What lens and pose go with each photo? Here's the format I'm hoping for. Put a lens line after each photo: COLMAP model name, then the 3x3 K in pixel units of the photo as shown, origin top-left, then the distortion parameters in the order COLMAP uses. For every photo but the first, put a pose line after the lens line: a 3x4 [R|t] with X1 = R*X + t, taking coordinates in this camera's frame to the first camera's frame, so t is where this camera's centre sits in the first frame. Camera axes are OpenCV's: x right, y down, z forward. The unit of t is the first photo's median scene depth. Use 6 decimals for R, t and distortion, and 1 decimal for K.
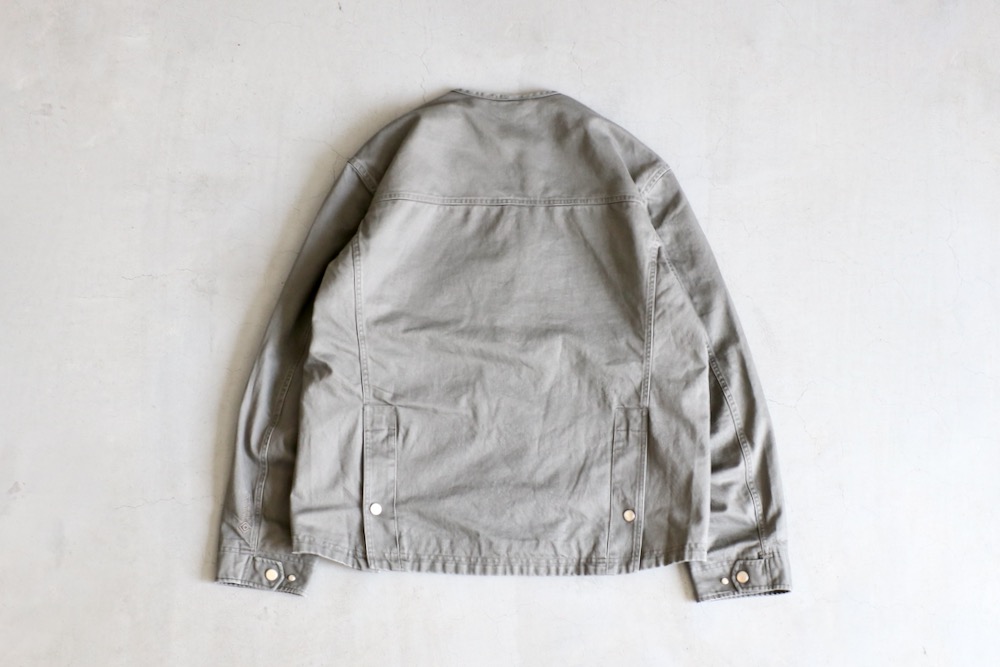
lens RADIAL K [[1221.8, 0, 478.3], [0, 1221.8, 331.5], [0, 0, 1]] dist [-0.020214, -0.015460]
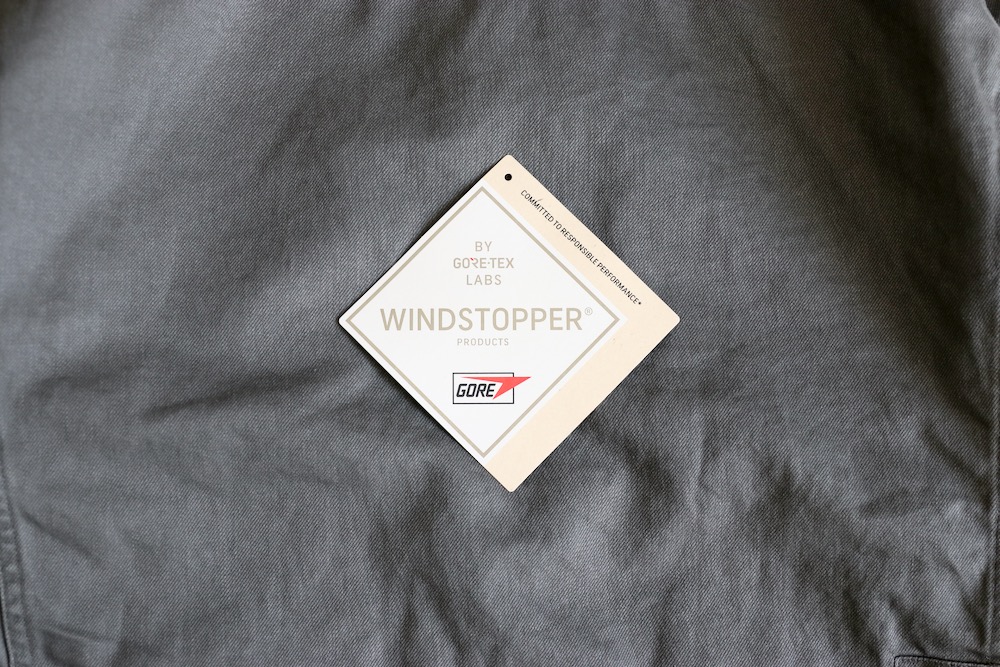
lens RADIAL K [[1190.6, 0, 500.0], [0, 1190.6, 333.5], [0, 0, 1]] dist [-0.021688, 0.016785]
pose [[0.995004, -0.031909, 0.094596, -0.006278], [0.018425, 0.989962, 0.140129, -0.055465], [-0.098118, -0.137686, 0.985604, 0.727387]]
